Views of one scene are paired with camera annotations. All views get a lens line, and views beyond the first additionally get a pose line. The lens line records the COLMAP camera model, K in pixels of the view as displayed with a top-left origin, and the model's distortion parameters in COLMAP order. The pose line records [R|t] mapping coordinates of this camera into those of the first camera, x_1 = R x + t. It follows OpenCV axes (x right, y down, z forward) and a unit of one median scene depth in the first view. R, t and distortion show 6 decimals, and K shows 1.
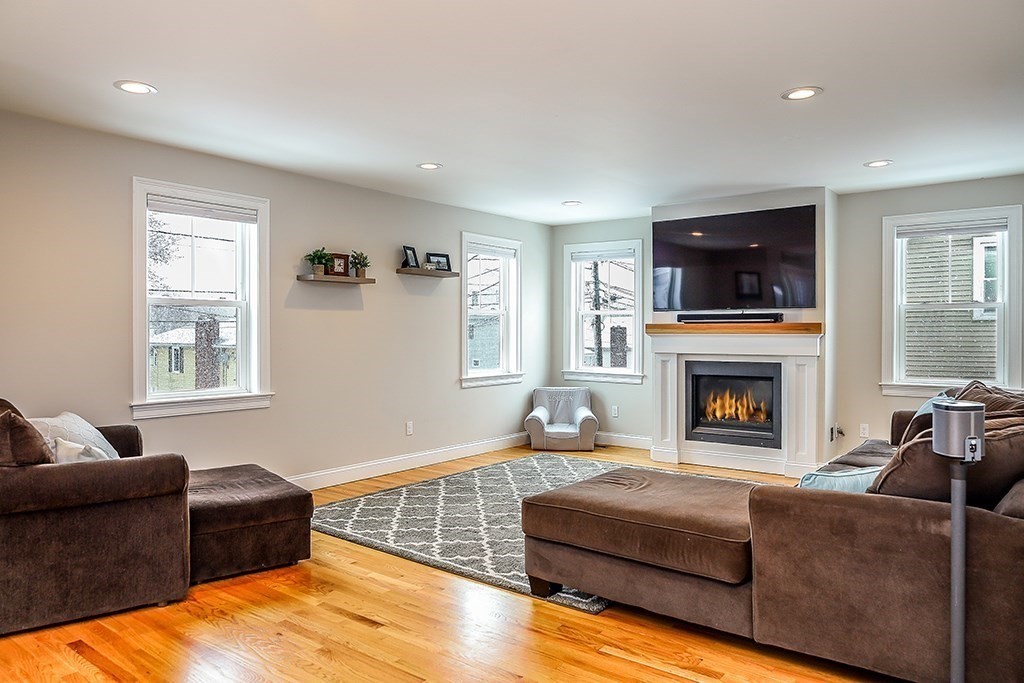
lens RADIAL K [[685.8, 0, 538.2], [0, 685.8, 334.1], [0, 0, 1]] dist [-0.022392, 0.010988]
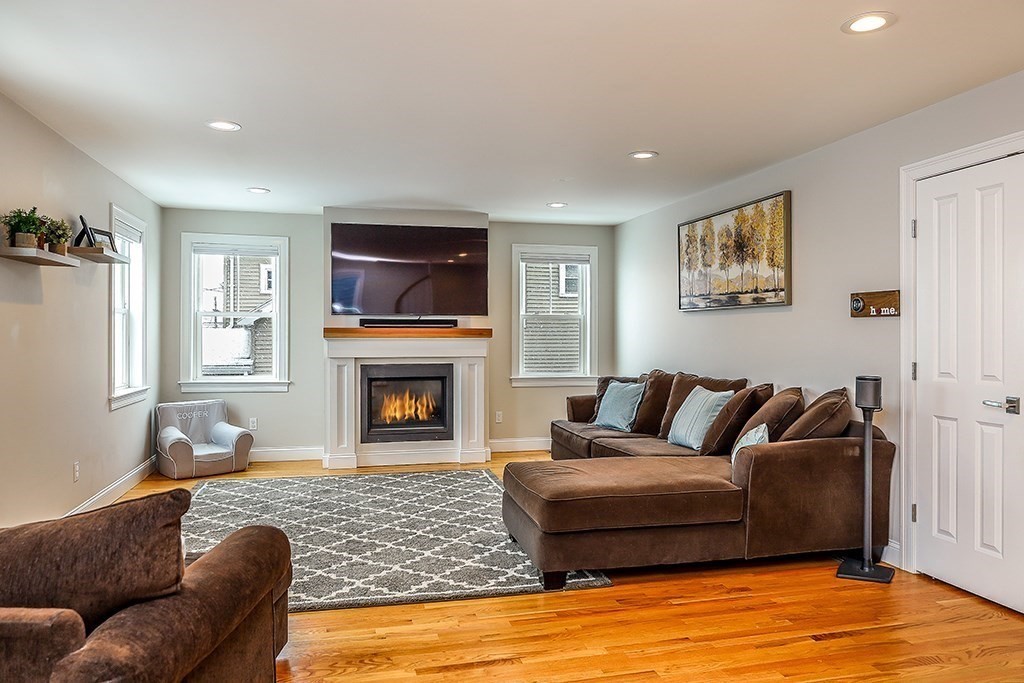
lens RADIAL K [[685.8, 0, 509.9], [0, 685.8, 337.5], [0, 0, 1]] dist [-0.022392, 0.010988]
pose [[0.634906, 0.001596, 0.772588, -0.449097], [0.000951, 0.999995, -0.002848, 0.001915], [-0.772589, 0.002543, 0.634901, 0.208253]]
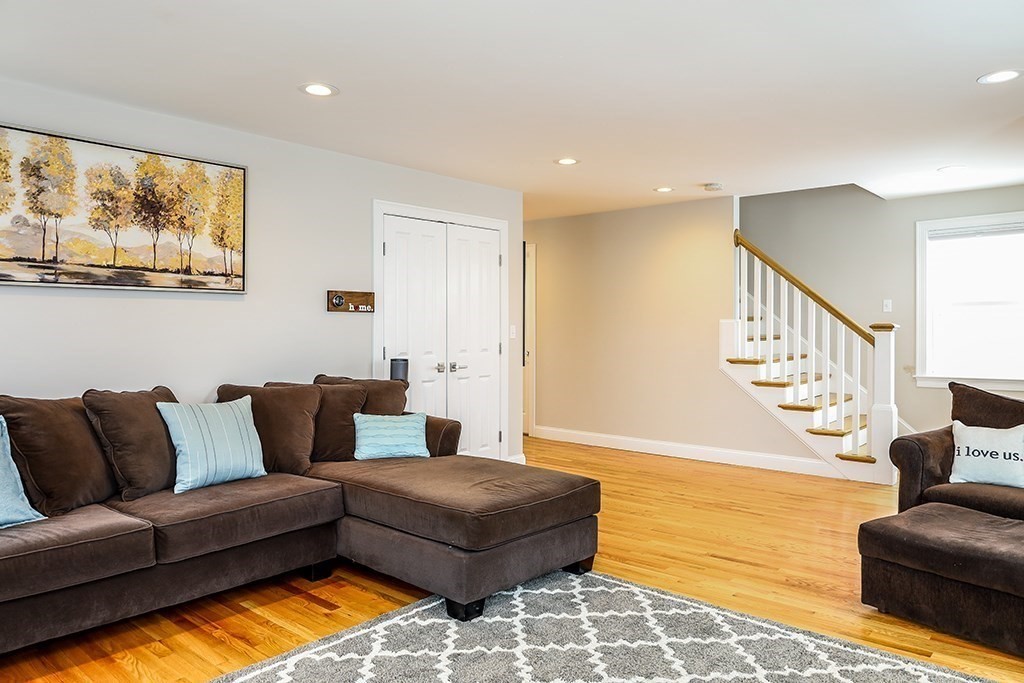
lens RADIAL K [[685.8, 0, 512.8], [0, 685.8, 333.4], [0, 0, 1]] dist [-0.022392, 0.010988]
pose [[-0.994786, 0.002564, 0.101947, 0.000657], [0.004308, 0.999848, 0.016894, -0.007062], [-0.101889, 0.017245, -0.994646, 1.111823]]
